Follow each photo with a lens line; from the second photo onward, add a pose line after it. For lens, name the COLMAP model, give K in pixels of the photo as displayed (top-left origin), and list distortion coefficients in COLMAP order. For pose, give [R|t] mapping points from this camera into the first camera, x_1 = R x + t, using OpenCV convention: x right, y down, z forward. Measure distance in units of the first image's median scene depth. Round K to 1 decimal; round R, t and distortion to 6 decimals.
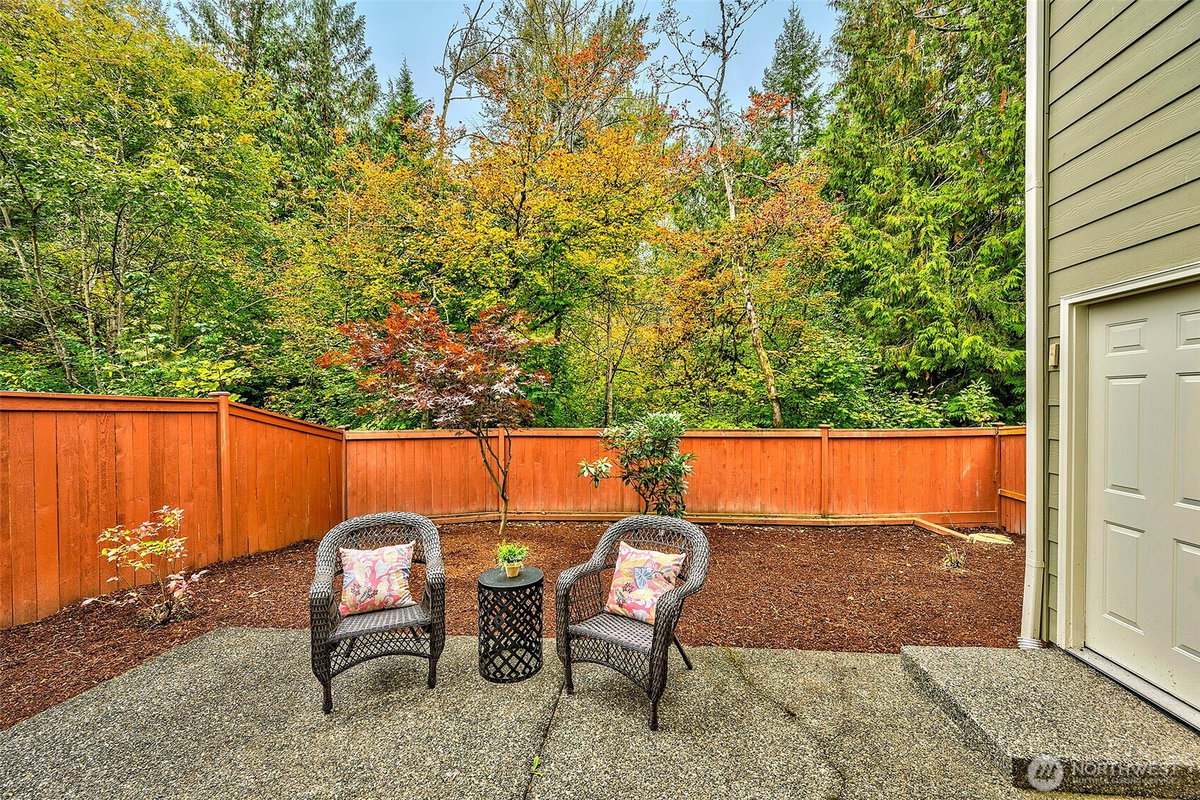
lens RADIAL K [[479.4, 0, 600.0], [0, 479.4, 405.6], [0, 0, 1]] dist [-0.000390, -0.000191]
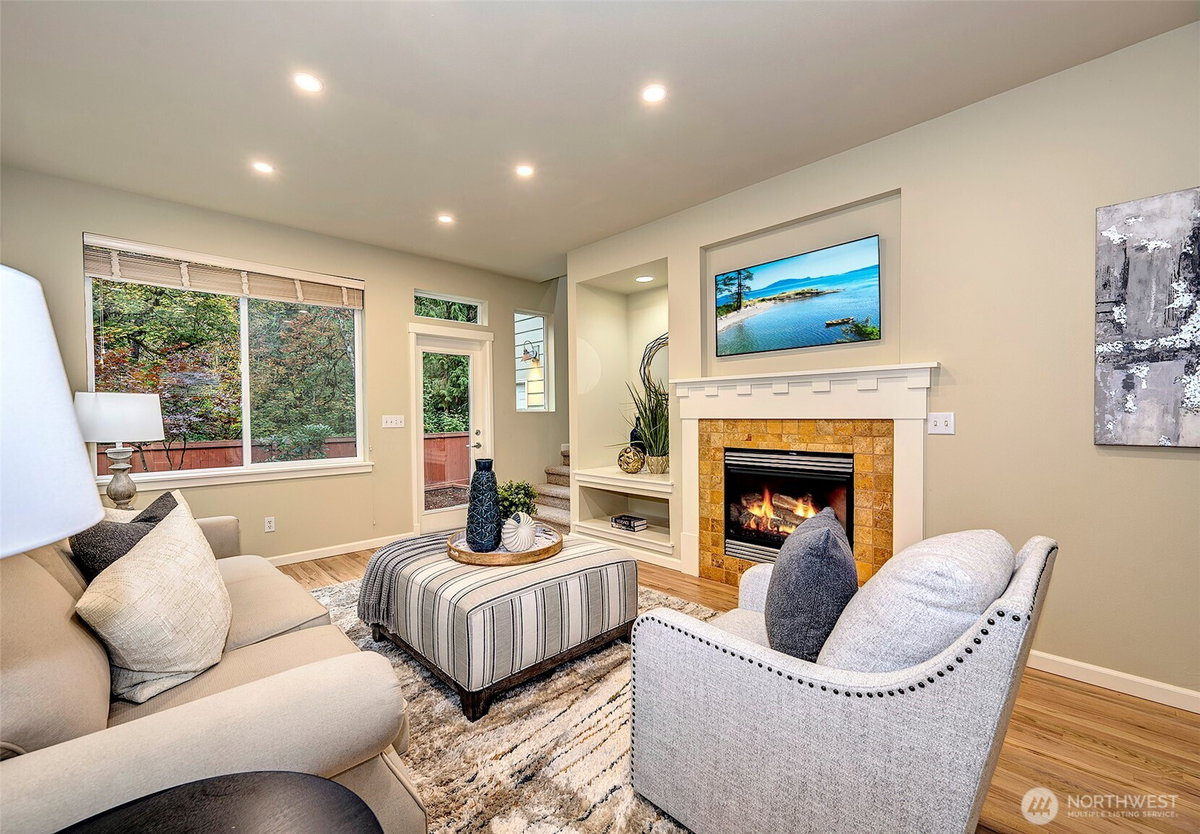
lens RADIAL K [[491.6, 0, 595.5], [0, 491.6, 417.3], [0, 0, 1]] dist [-0.000551, -0.000016]
pose [[0.634022, -0.008277, 0.773271, -0.380025], [0.011786, 0.999930, 0.001040, -0.000776], [-0.773225, 0.008454, 0.634075, -0.517279]]
